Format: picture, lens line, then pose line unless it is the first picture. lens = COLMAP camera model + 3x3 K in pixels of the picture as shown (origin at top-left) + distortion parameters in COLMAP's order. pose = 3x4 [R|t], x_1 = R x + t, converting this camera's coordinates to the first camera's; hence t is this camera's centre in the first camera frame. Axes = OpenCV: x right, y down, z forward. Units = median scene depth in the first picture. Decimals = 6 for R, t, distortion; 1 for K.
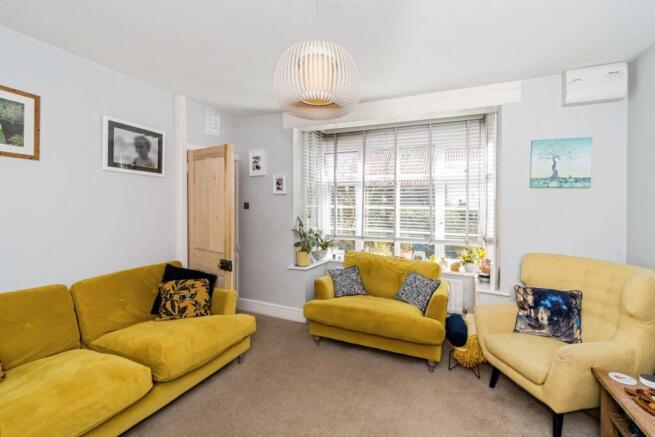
lens RADIAL K [[285.3, 0, 327.5], [0, 285.3, 218.5], [0, 0, 1]] dist [0.000024, -0.000024]
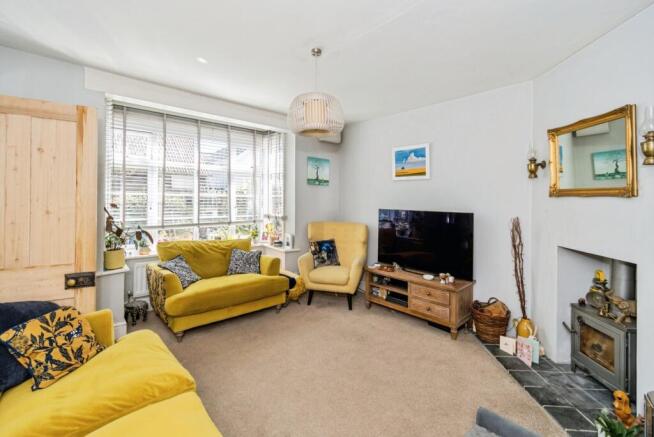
lens RADIAL K [[290.5, 0, 325.0], [0, 290.5, 197.1], [0, 0, 1]] dist [-0.000618, -0.000172]
pose [[0.417611, -0.007291, 0.908597, -0.839426], [0.023369, 0.999723, -0.002719, -0.024255], [-0.908325, 0.022369, 0.417666, 0.184223]]
